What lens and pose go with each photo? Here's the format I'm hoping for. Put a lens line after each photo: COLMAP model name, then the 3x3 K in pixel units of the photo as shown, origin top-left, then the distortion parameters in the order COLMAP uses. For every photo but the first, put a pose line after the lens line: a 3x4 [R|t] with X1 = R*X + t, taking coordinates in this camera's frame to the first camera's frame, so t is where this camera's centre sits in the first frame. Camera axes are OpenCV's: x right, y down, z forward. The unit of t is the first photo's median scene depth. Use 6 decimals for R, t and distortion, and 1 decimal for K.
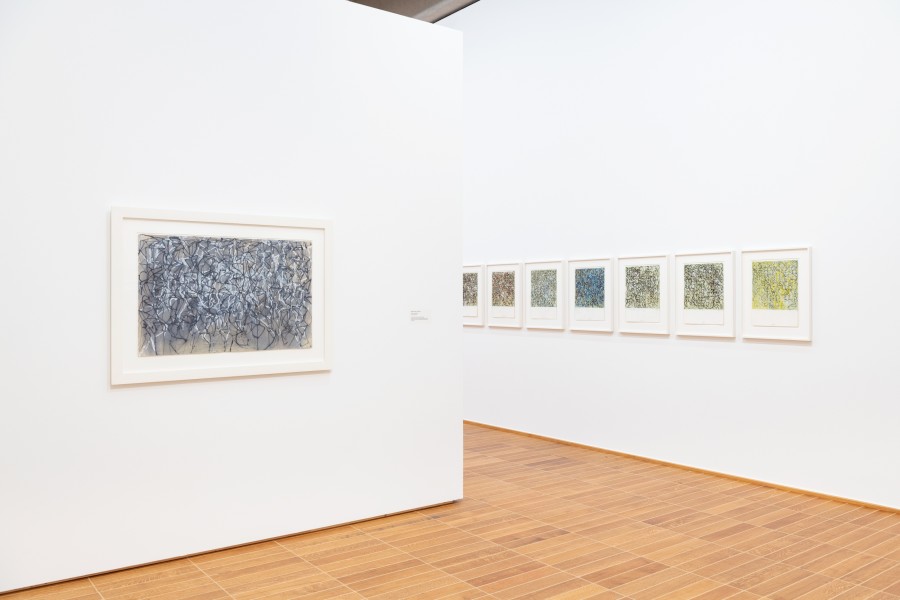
lens RADIAL K [[778.4, 0, 450.8], [0, 778.4, 296.5], [0, 0, 1]] dist [-0.044961, 0.006314]
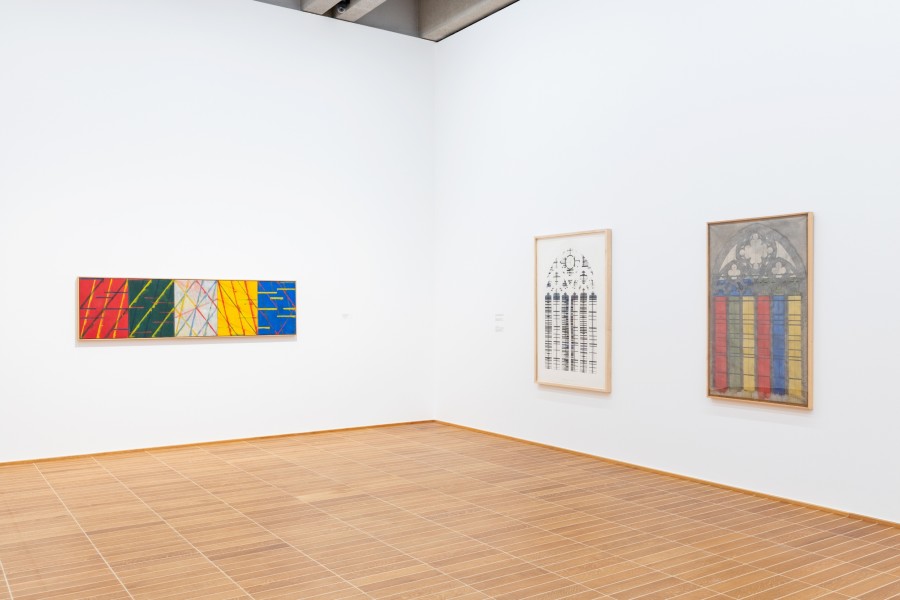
lens RADIAL K [[804.6, 0, 447.9], [0, 804.6, 303.0], [0, 0, 1]] dist [-0.004818, -0.001132]
pose [[0.998597, 0.005482, -0.052660, 0.478242], [-0.005732, 0.999973, -0.004598, -0.008708], [0.052634, 0.004894, 0.998602, -0.699161]]
